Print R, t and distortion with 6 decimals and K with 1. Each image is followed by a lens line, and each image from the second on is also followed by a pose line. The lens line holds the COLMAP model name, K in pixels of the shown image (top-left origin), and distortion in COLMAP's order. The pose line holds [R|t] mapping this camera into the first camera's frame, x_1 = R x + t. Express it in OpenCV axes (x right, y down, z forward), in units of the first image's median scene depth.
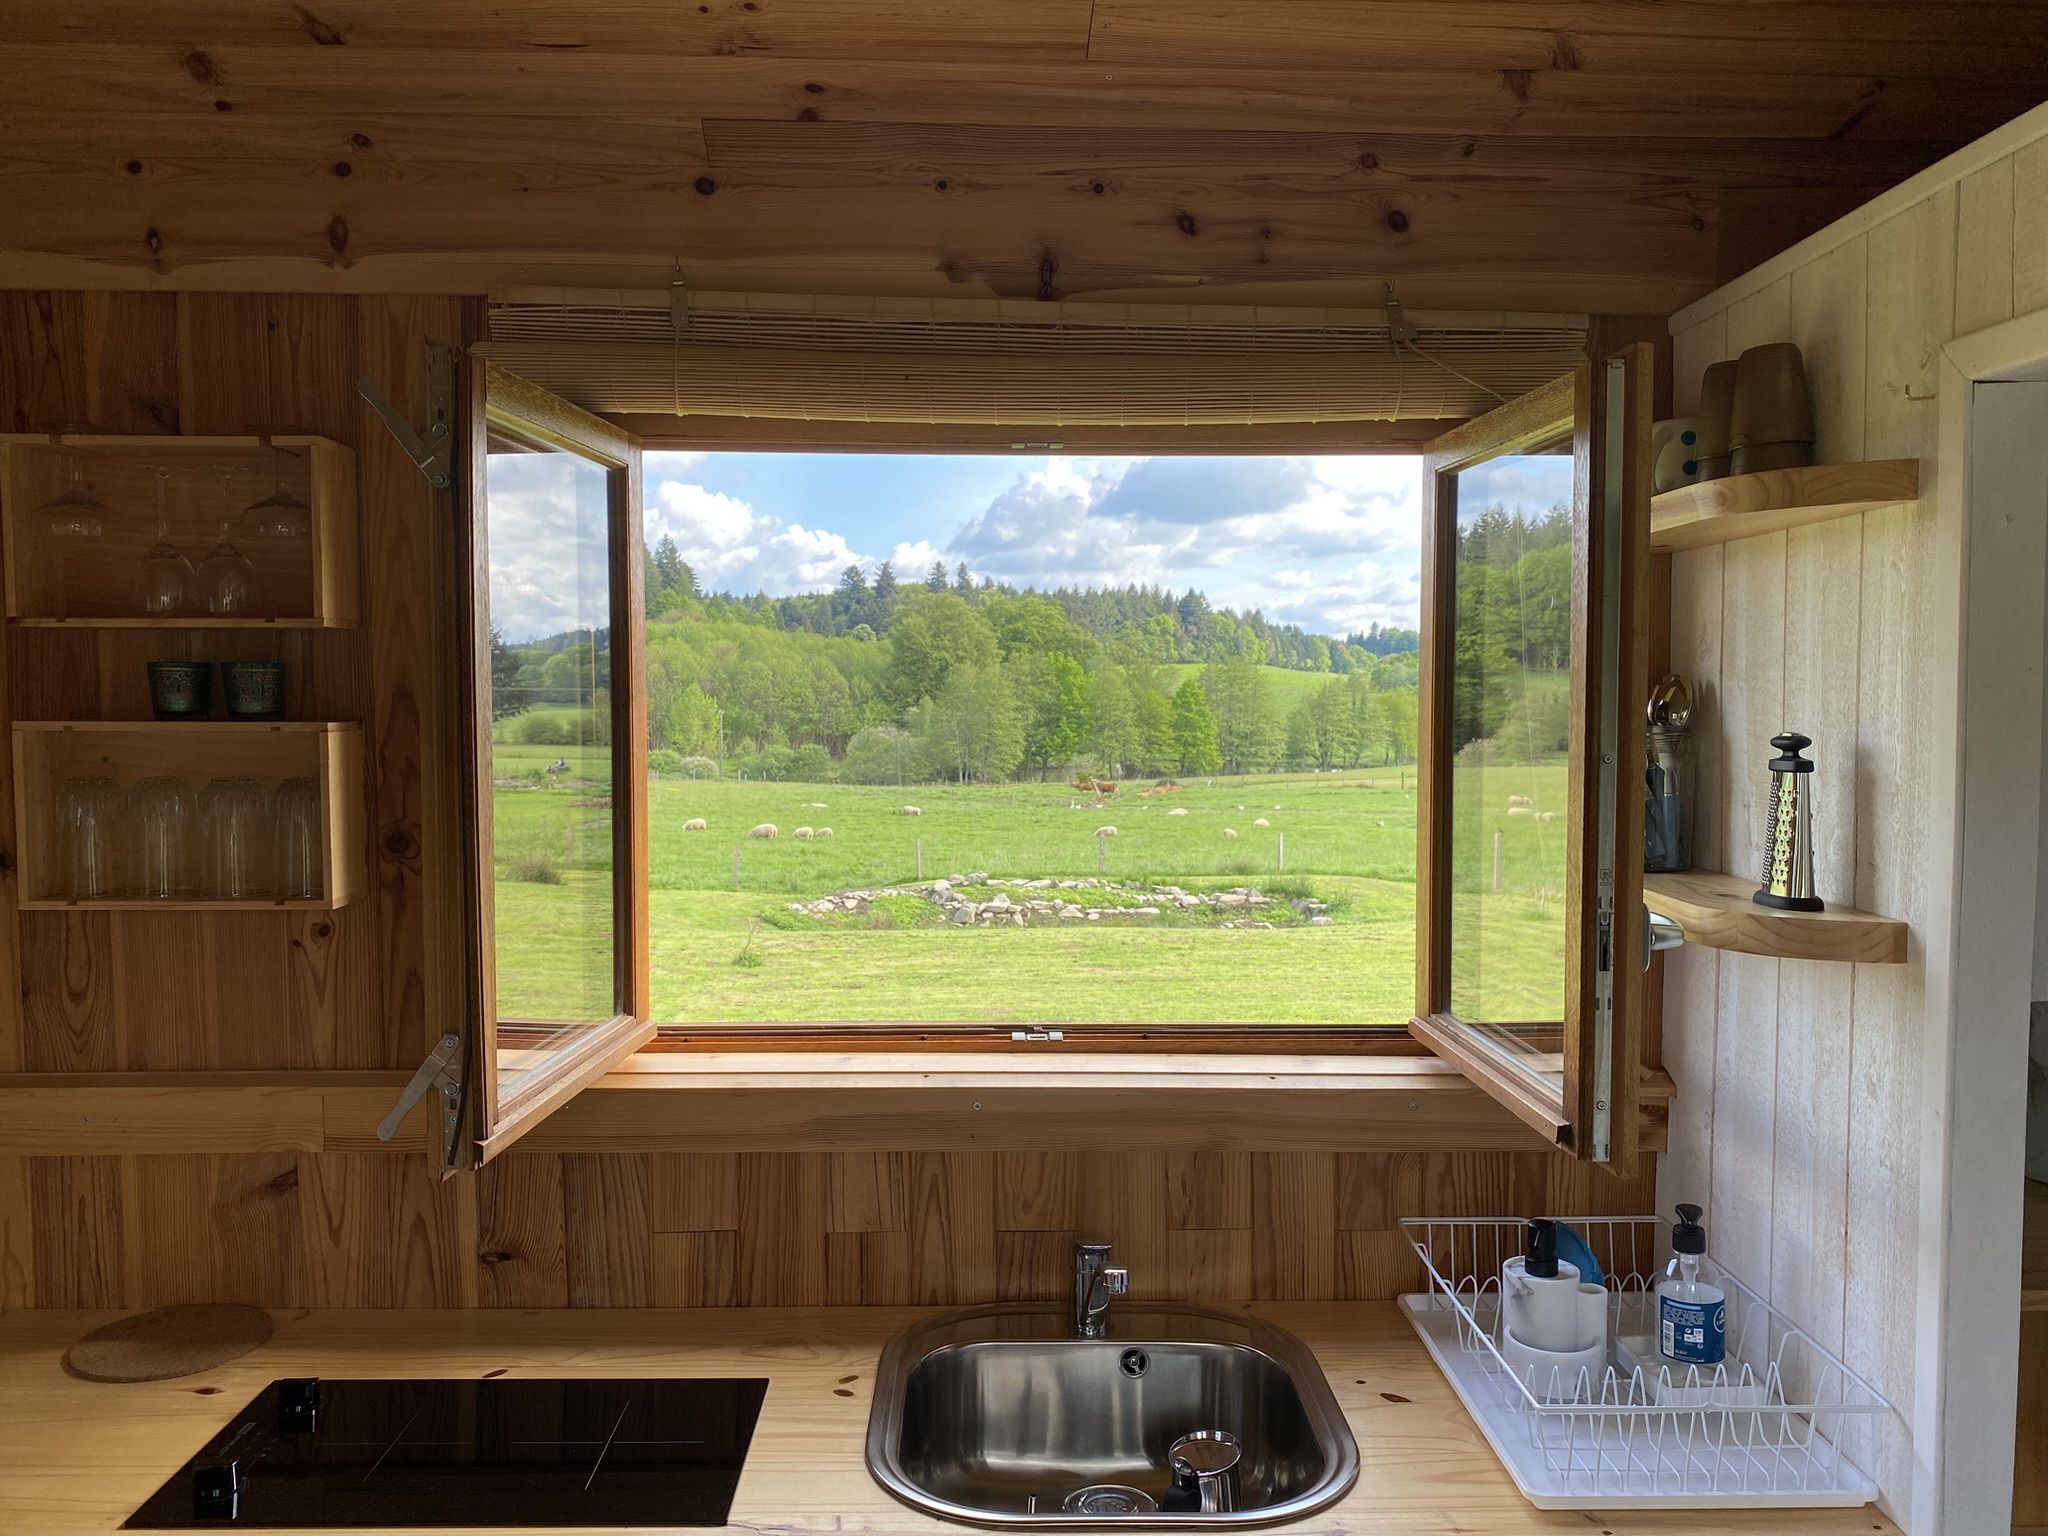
lens RADIAL K [[1535.7, 0, 1031.2], [0, 1535.7, 771.3], [0, 0, 1]] dist [0.028718, -0.027682]
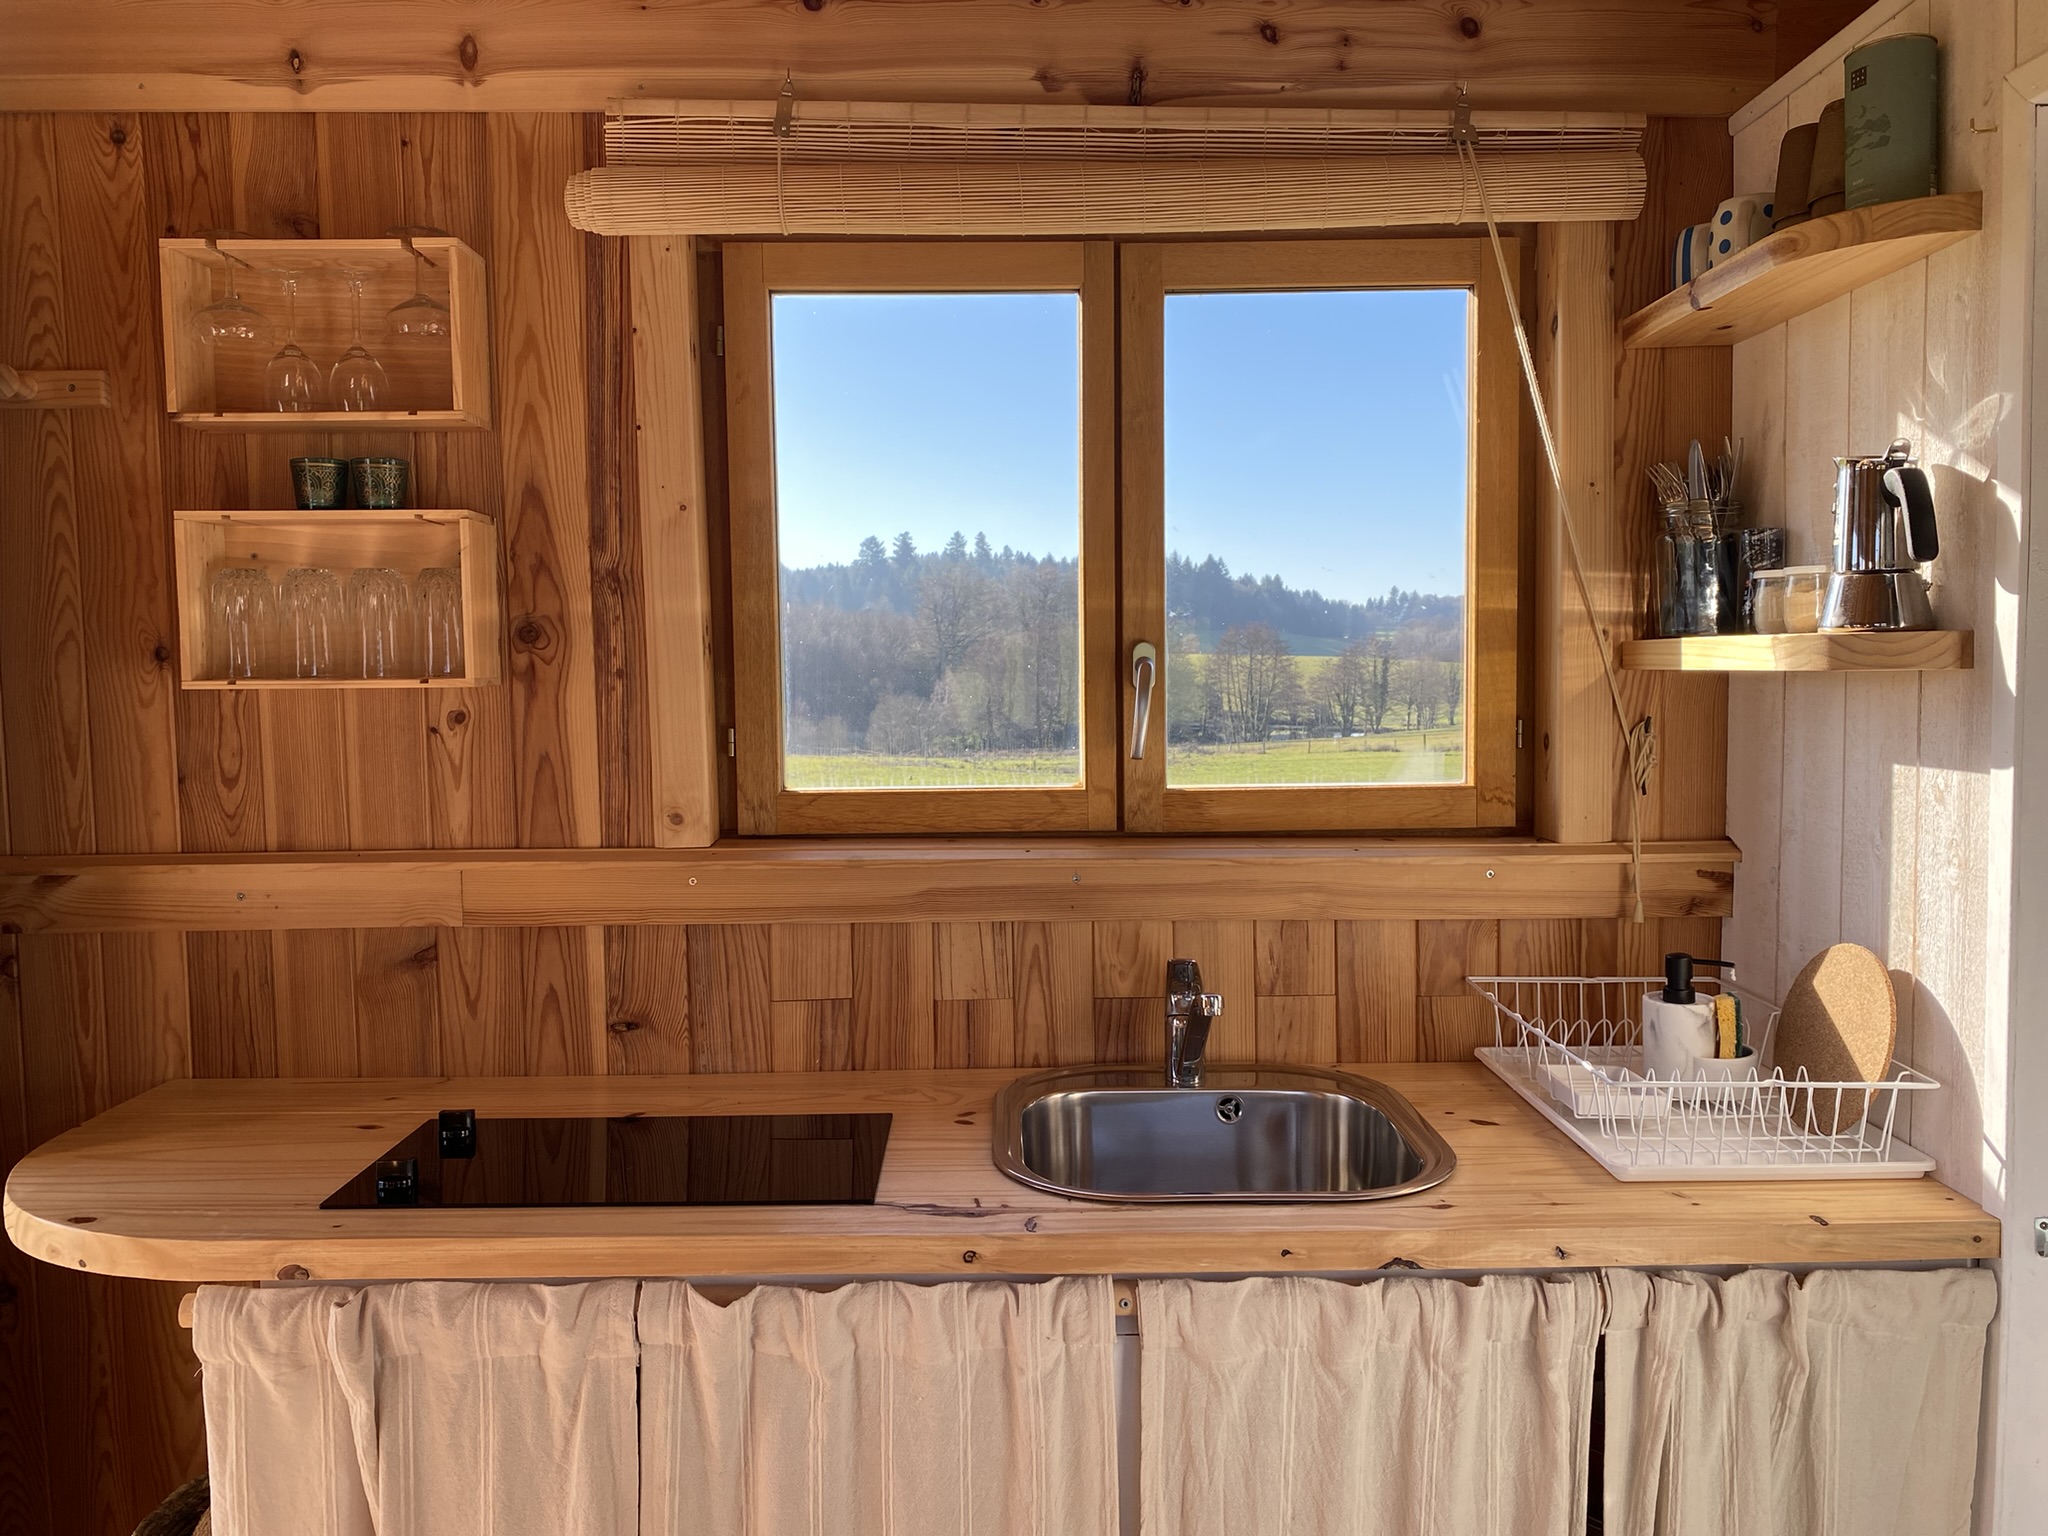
lens RADIAL K [[1535.7, 0, 1028.7], [0, 1535.7, 762.7], [0, 0, 1]] dist [0.028718, -0.027682]
pose [[0.999879, -0.010410, -0.011543, -0.055174], [0.010477, 0.999929, 0.005742, 0.132448], [0.011483, -0.005862, 0.999917, -0.056281]]
